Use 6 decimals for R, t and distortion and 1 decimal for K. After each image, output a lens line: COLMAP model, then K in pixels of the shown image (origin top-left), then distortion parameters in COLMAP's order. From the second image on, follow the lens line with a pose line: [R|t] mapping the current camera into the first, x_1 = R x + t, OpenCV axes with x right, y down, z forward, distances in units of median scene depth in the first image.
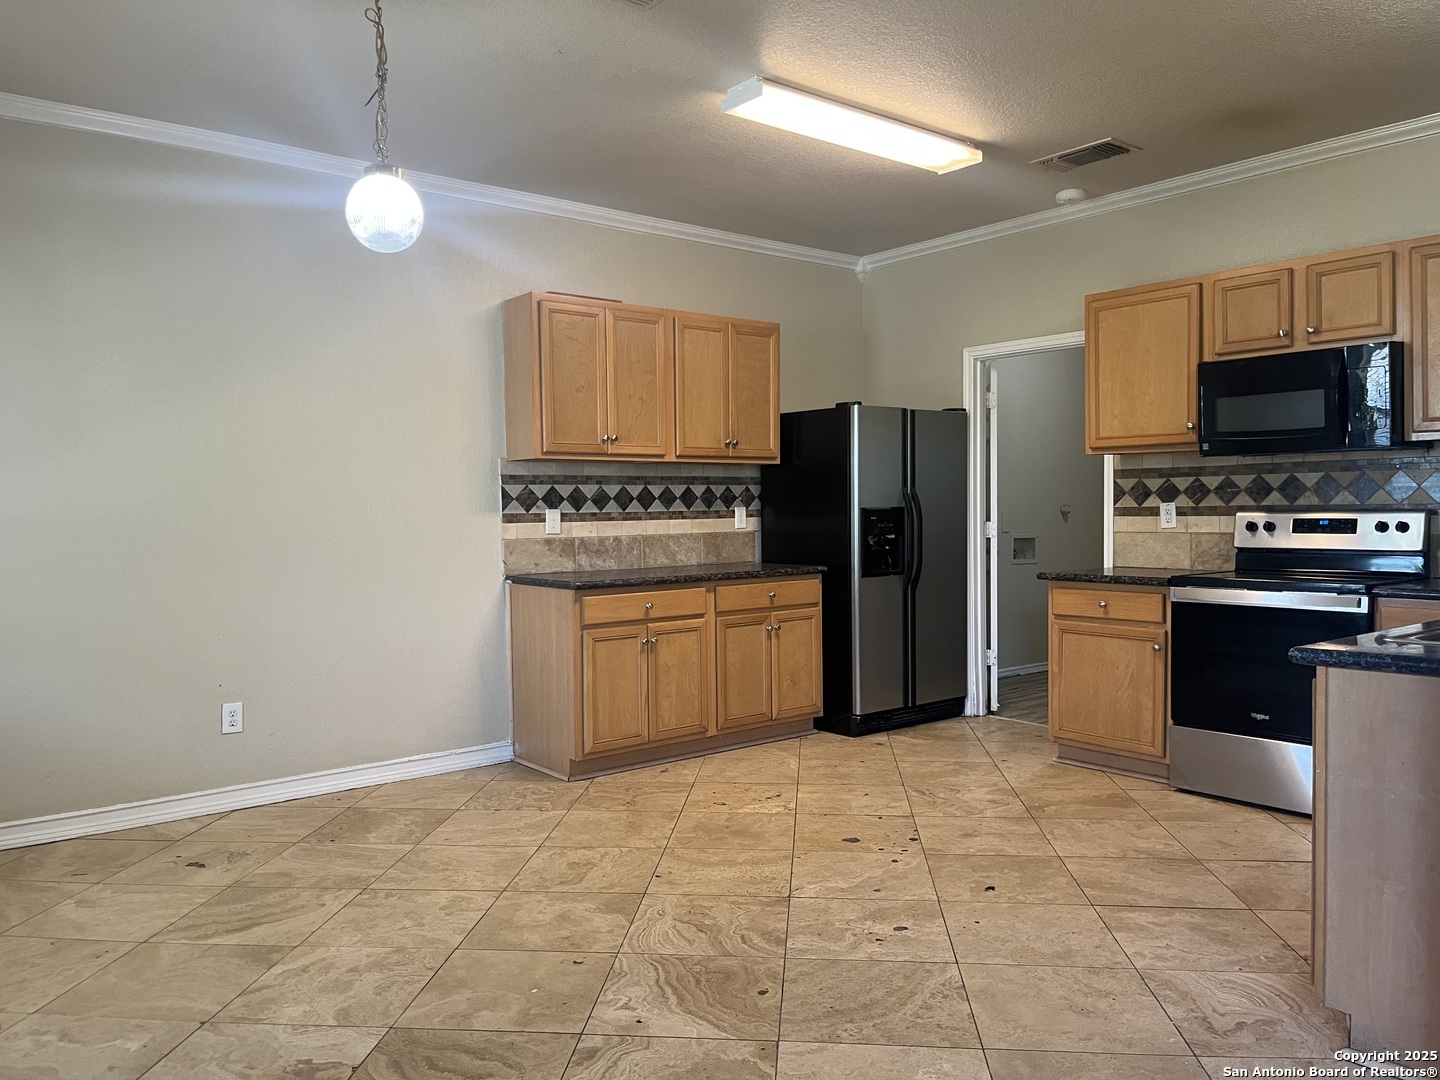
lens RADIAL K [[1095.2, 0, 716.0], [0, 1095.2, 540.1], [0, 0, 1]] dist [0.045363, -0.022010]
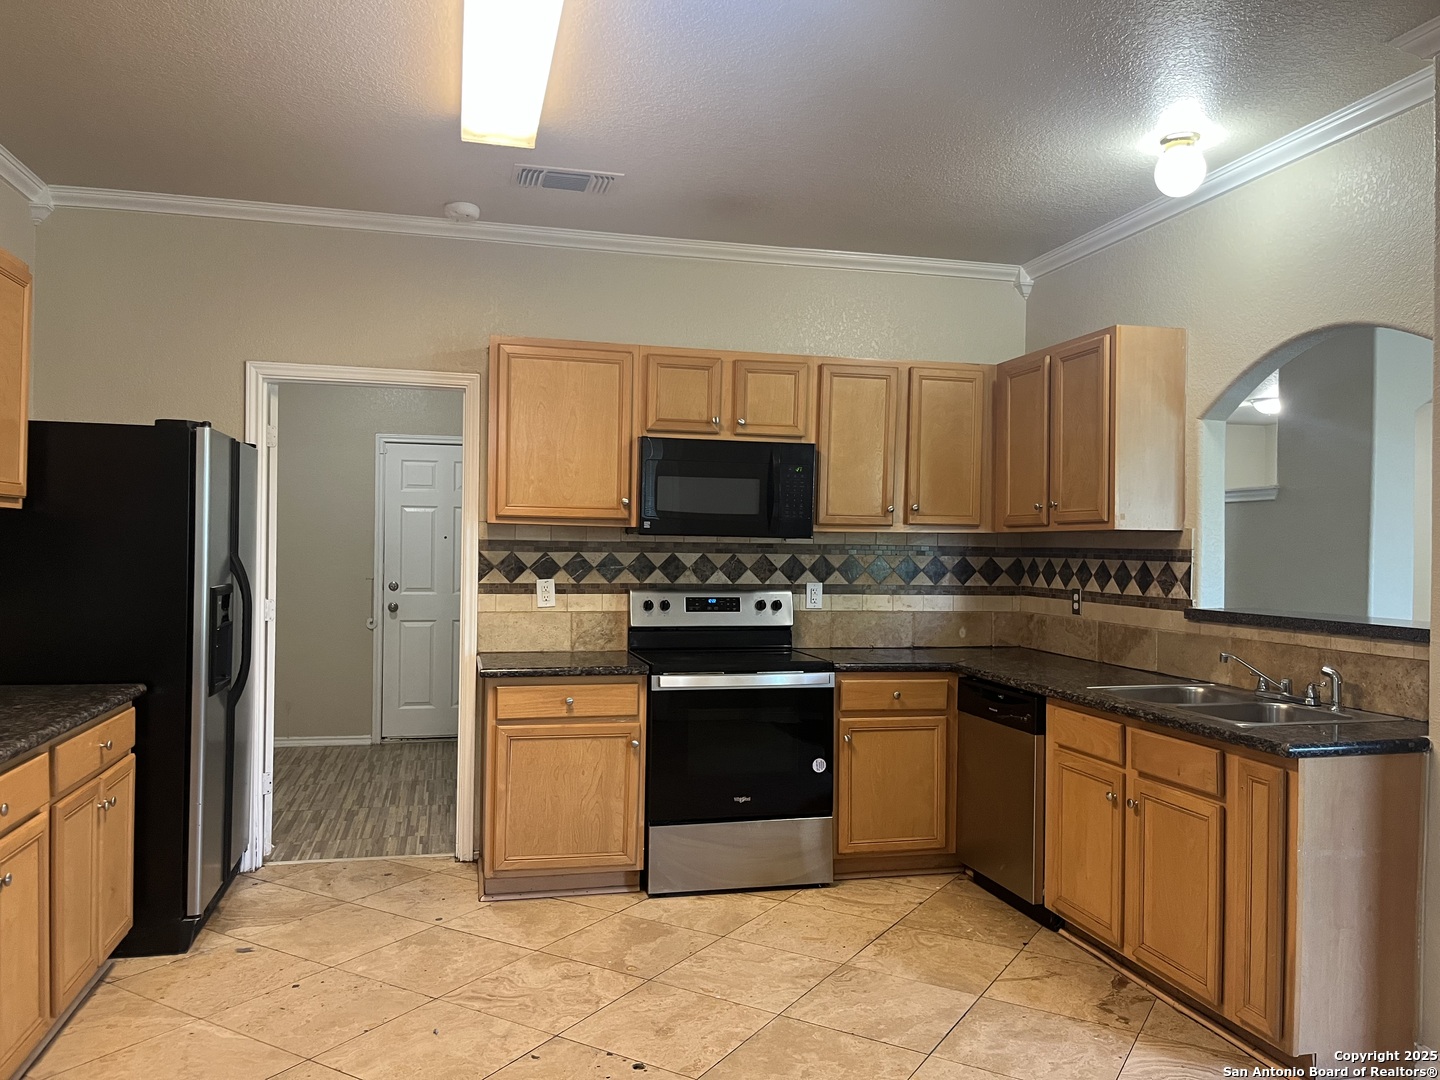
lens RADIAL K [[1095.2, 0, 717.9], [0, 1095.2, 541.2], [0, 0, 1]] dist [0.045363, -0.022010]
pose [[0.429760, 0.022998, 0.902650, -0.376409], [0.008701, 0.999524, -0.029609, -0.040417], [-0.902901, 0.020578, 0.429355, 0.523851]]
